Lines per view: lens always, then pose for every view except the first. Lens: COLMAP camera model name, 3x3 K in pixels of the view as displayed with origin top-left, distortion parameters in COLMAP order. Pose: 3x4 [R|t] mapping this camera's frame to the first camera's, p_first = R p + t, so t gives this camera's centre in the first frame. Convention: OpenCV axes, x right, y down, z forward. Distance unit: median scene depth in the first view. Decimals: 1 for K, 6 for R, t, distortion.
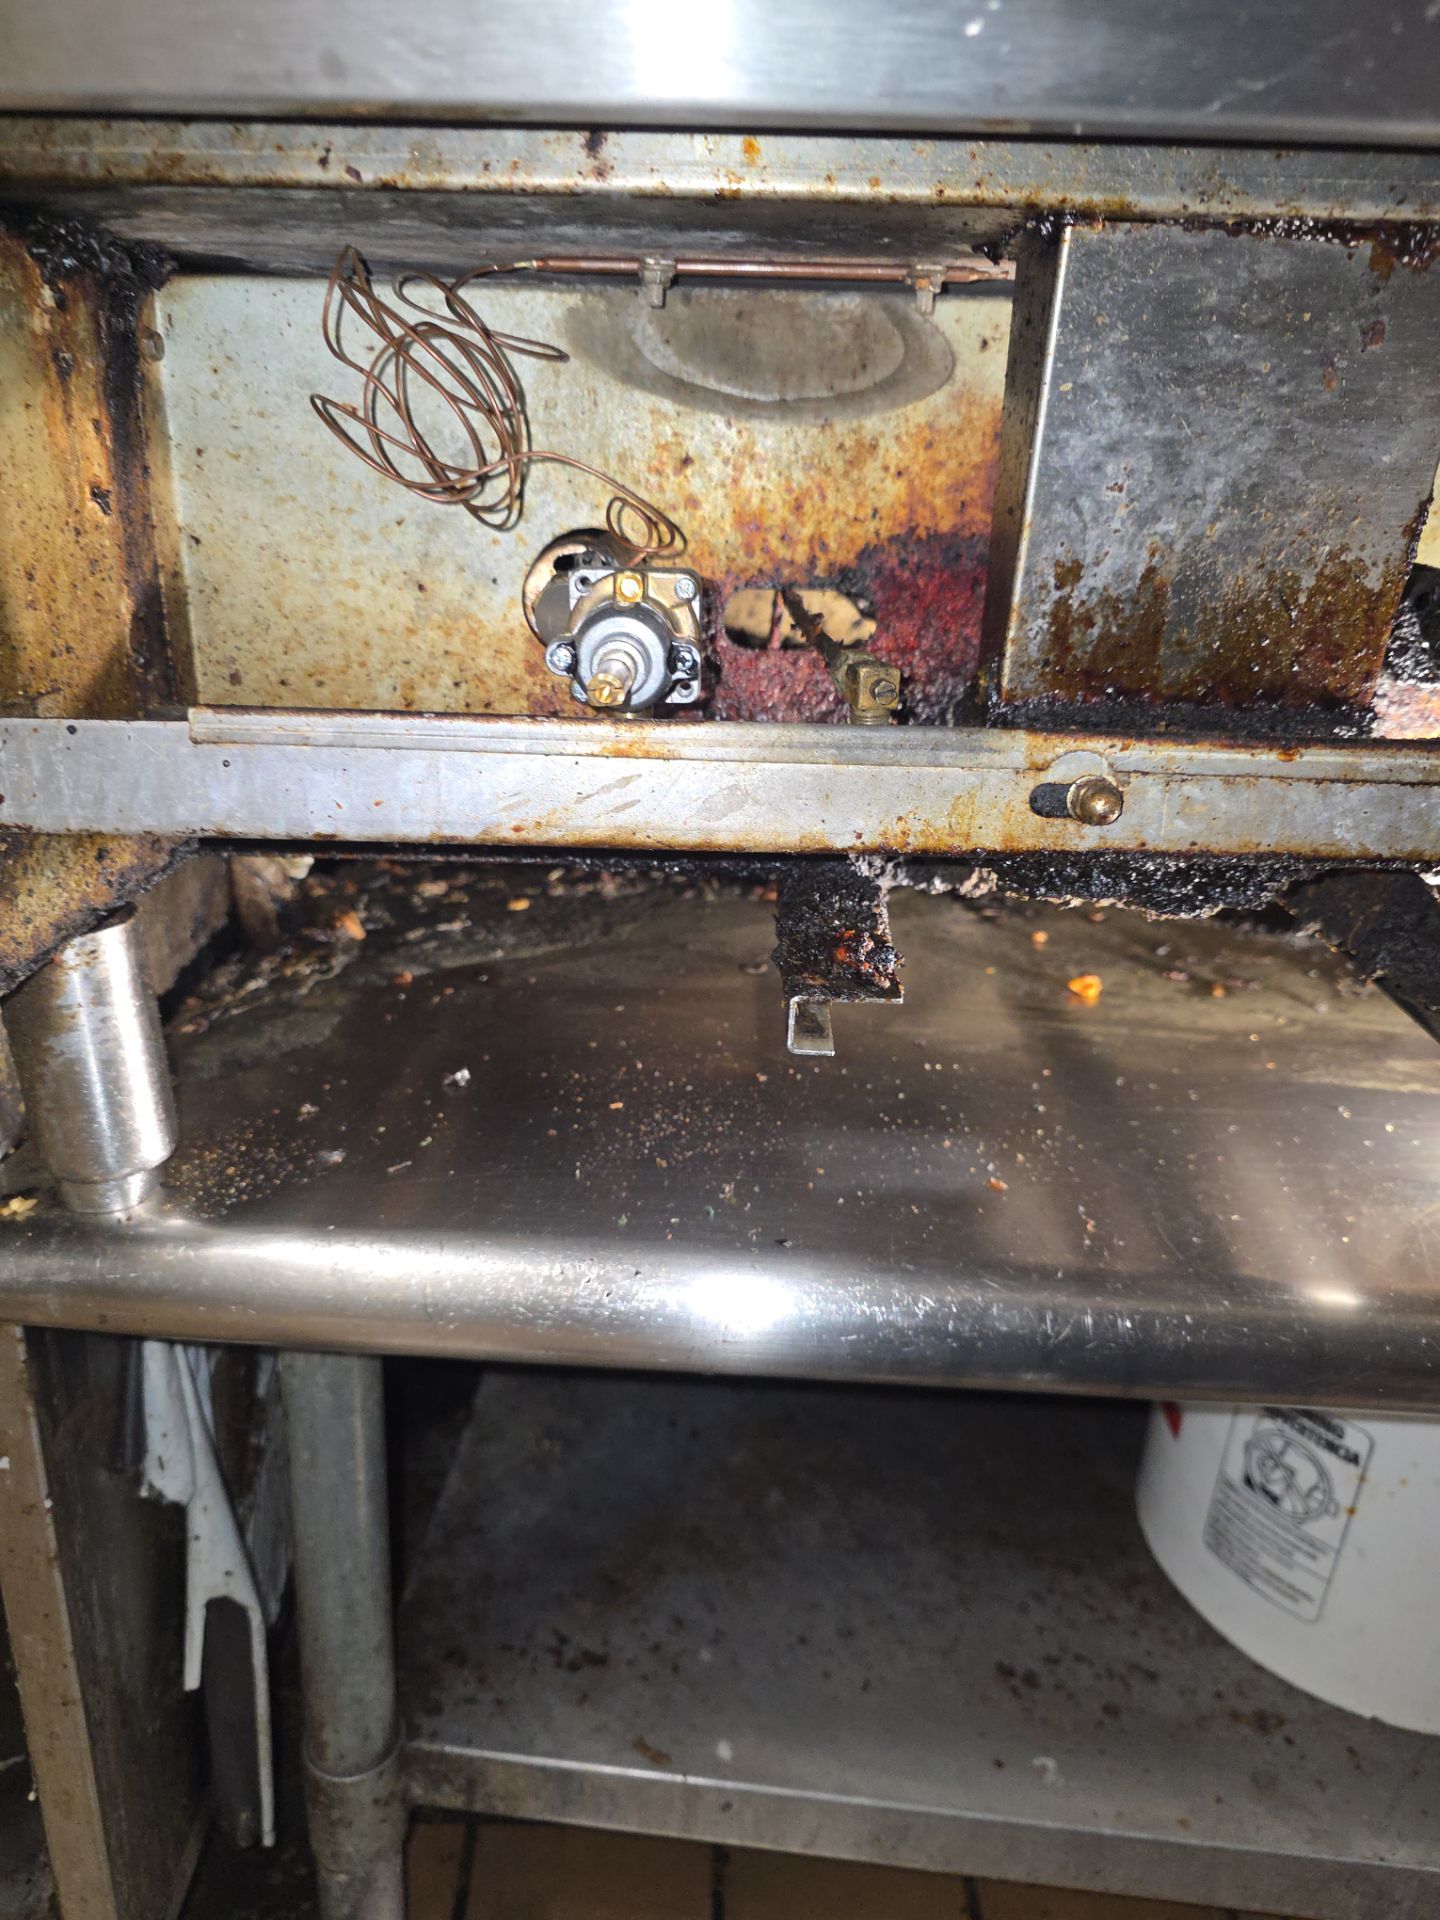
lens RADIAL K [[1362.8, 0, 707.5], [0, 1362.8, 968.3], [0, 0, 1]] dist [0.009747, -0.018476]
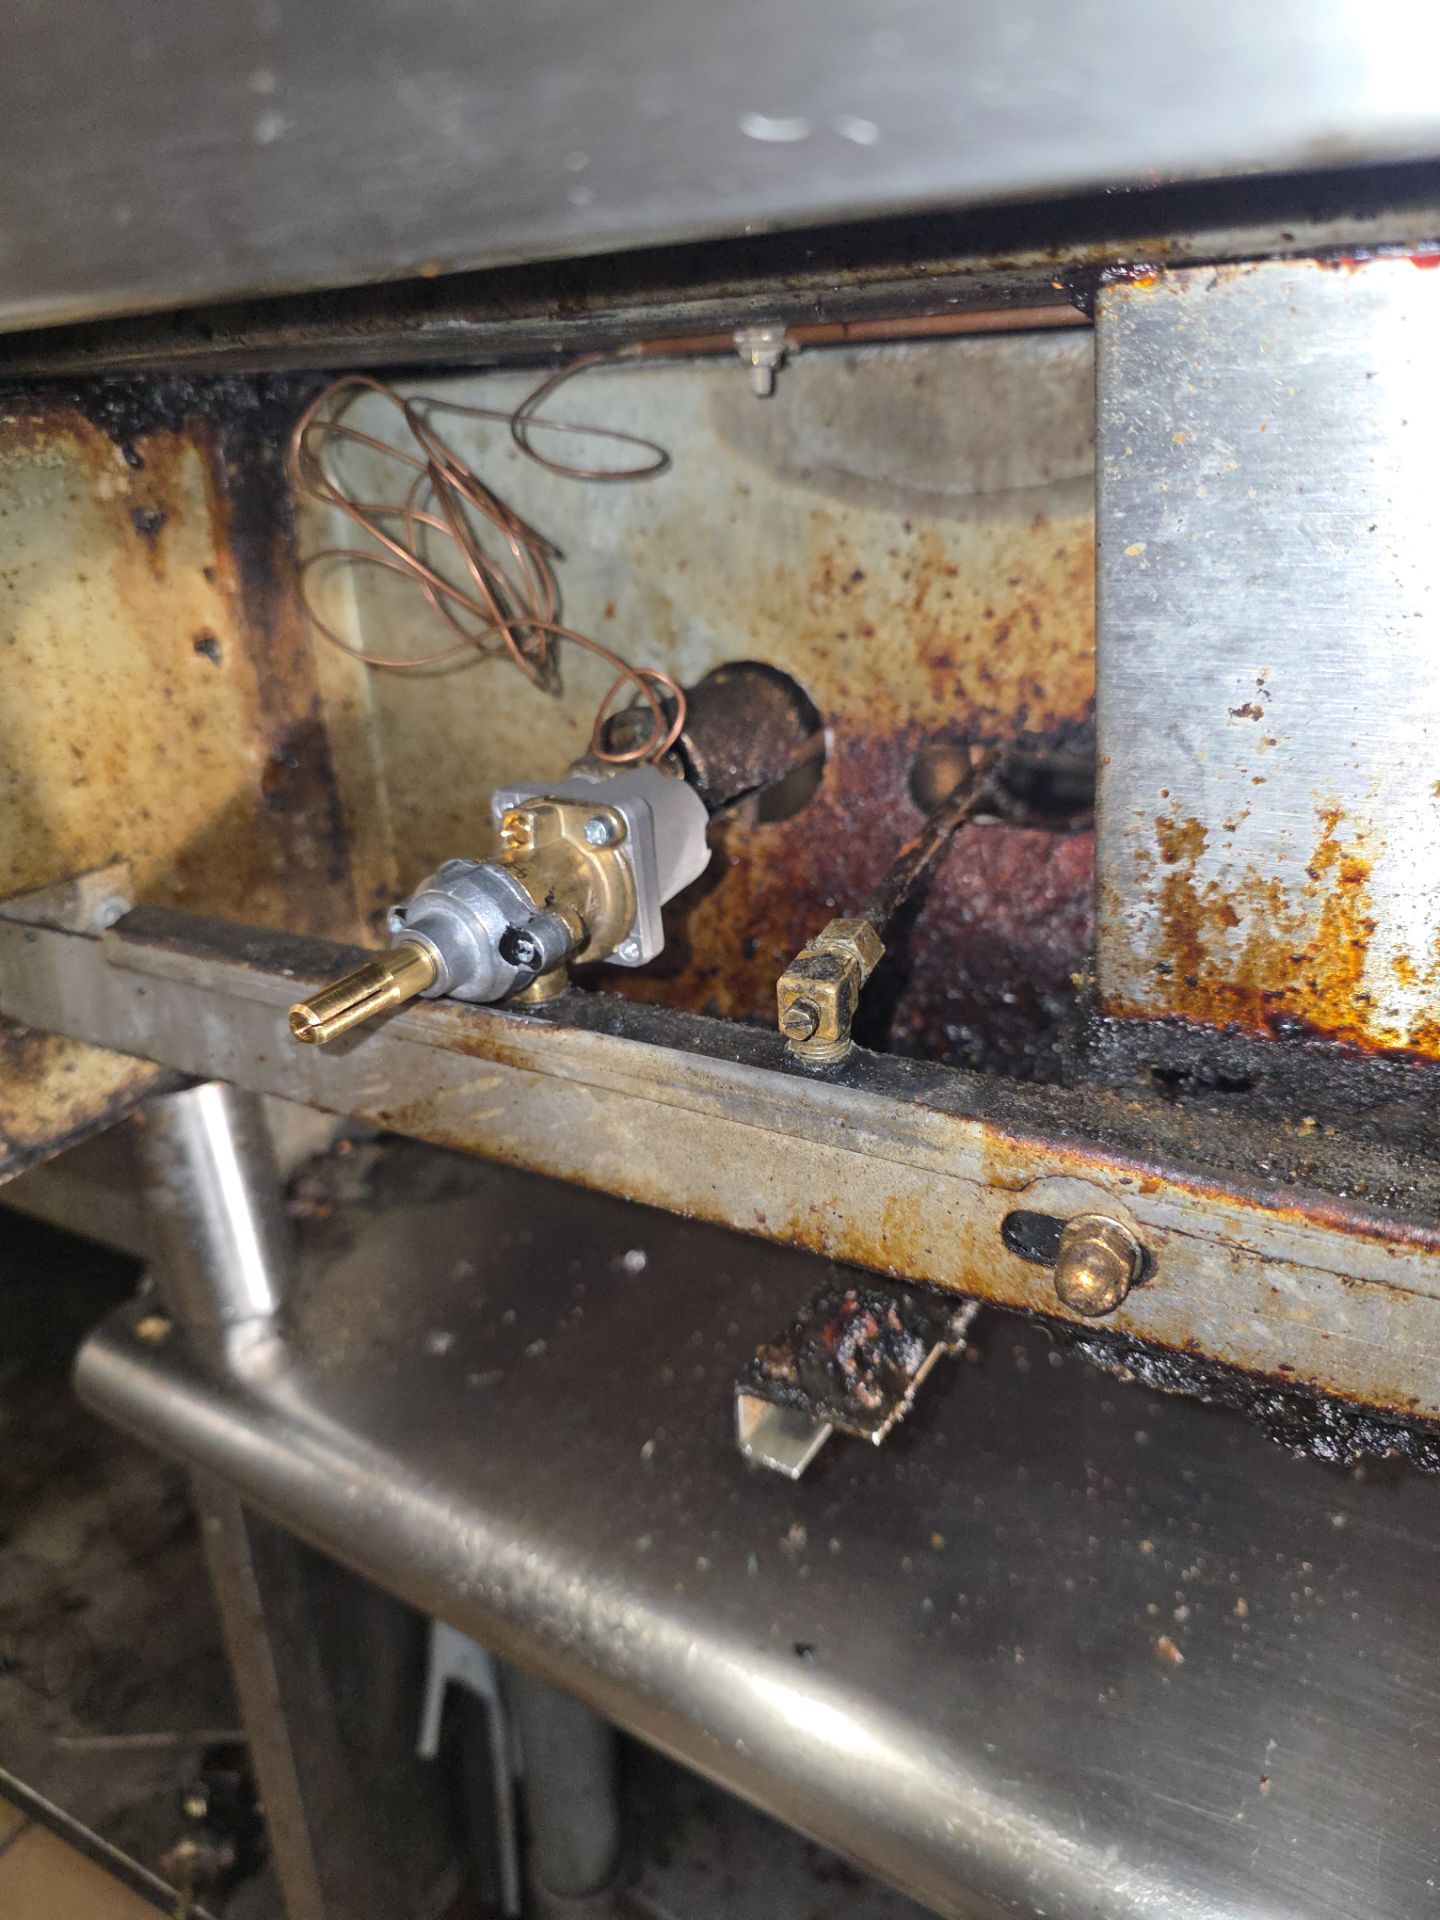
lens RADIAL K [[1380.5, 0, 685.6], [0, 1380.5, 959.9], [0, 0, 1]] dist [-0.012251, -0.002929]
pose [[0.852416, 0.129196, -0.506650, 0.320009], [-0.108640, 0.991608, 0.070079, -0.209555], [0.511452, -0.004694, 0.859299, 0.306790]]
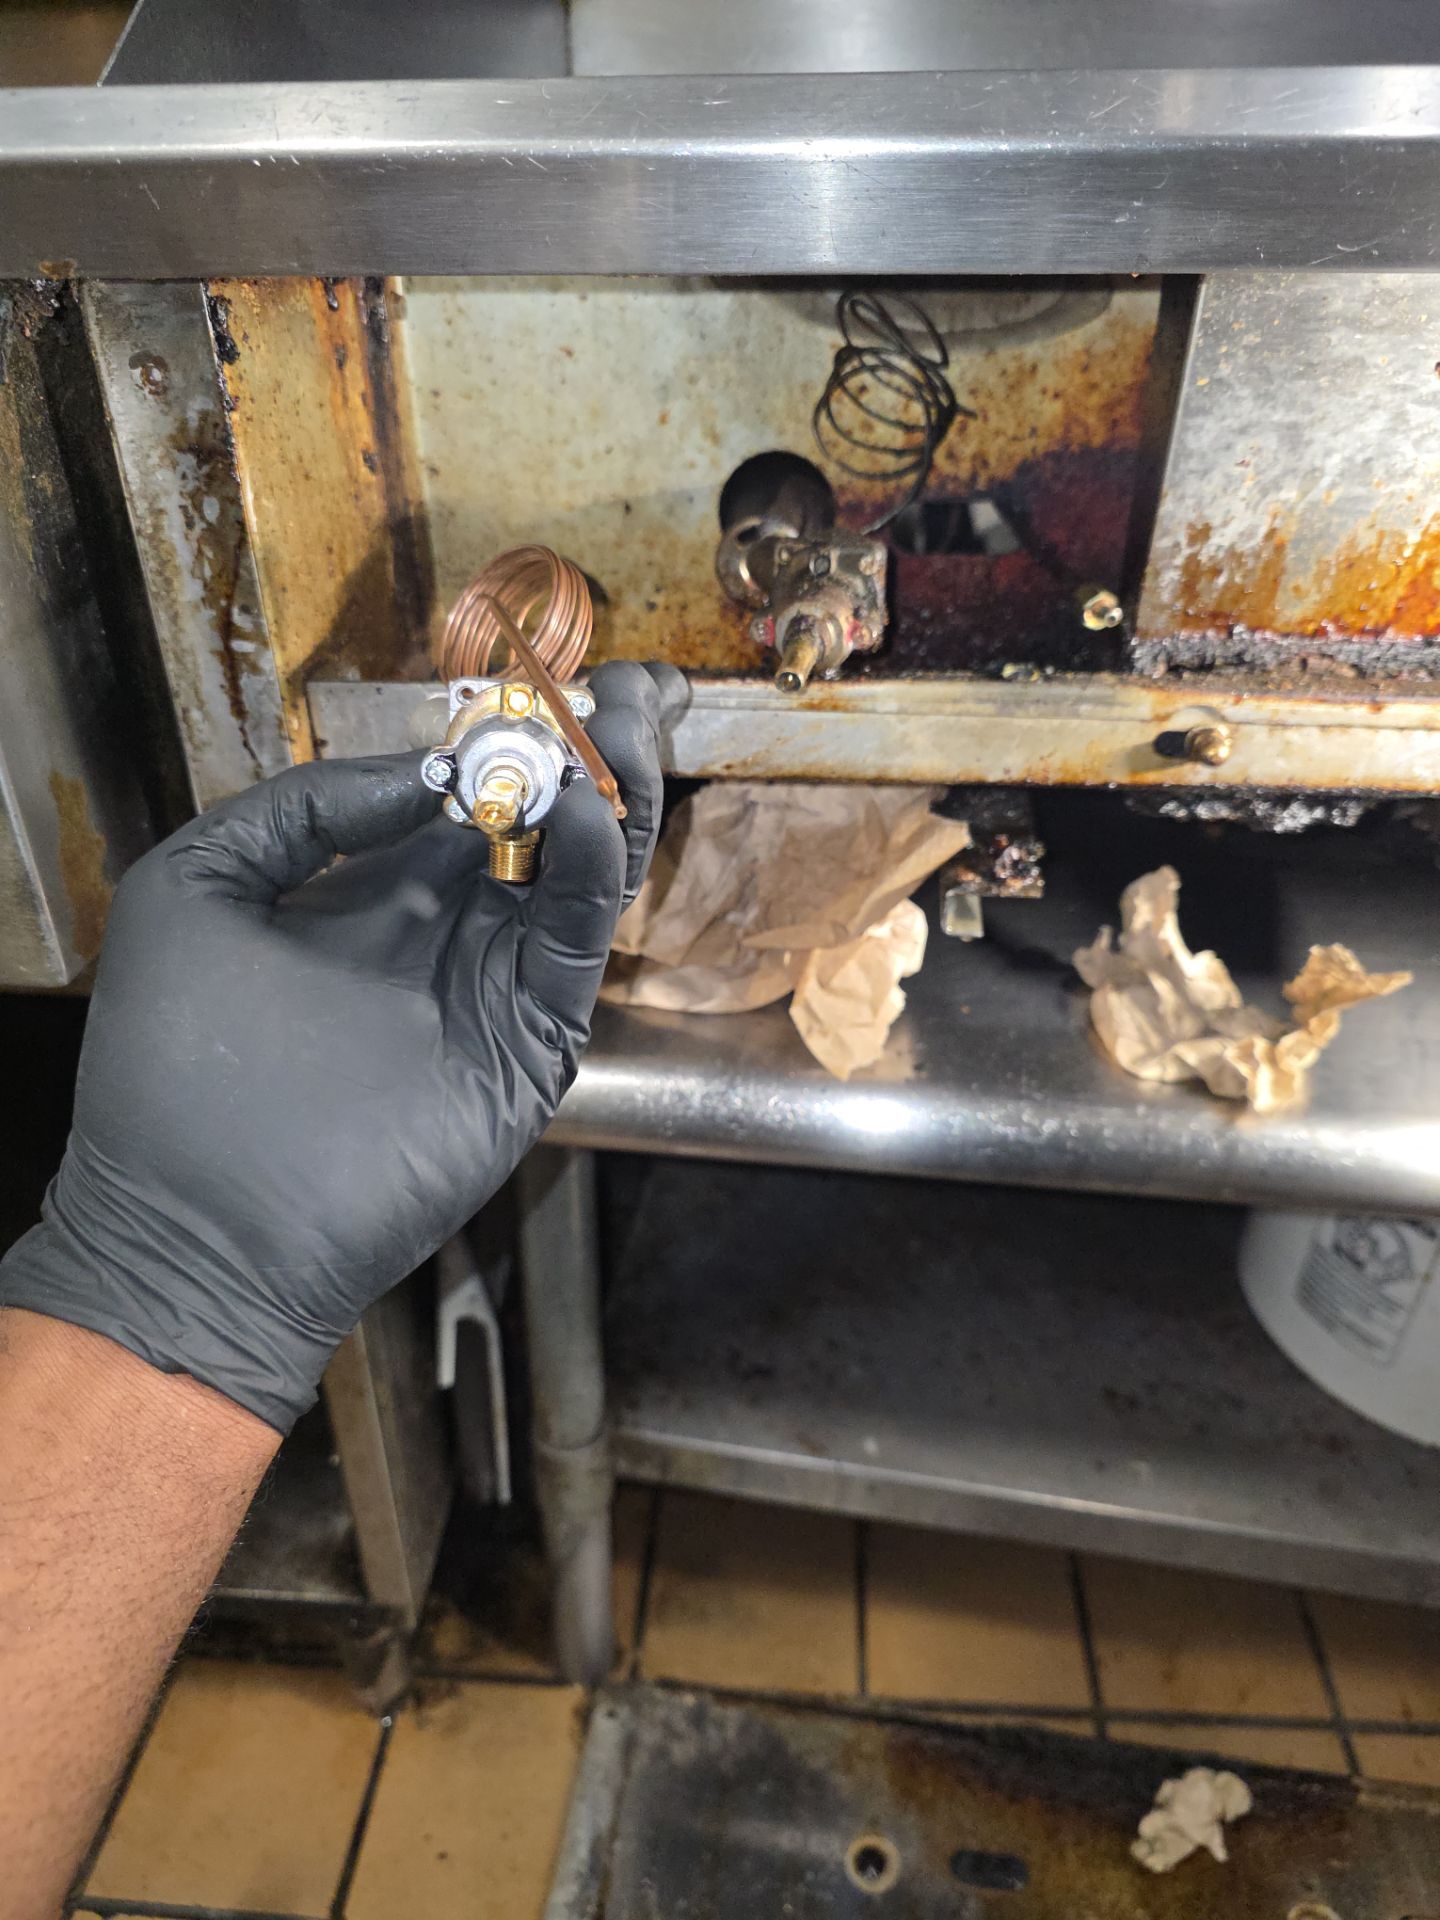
lens RADIAL K [[1379.0, 0, 720.0], [0, 1379.0, 960.0], [0, 0, 1]] dist [0.012520, -0.027732]
pose [[0.995985, 0.011829, -0.088735, -0.026414], [0.005011, 0.982311, 0.187190, -0.127404], [0.089380, -0.186883, 0.978308, -0.205456]]
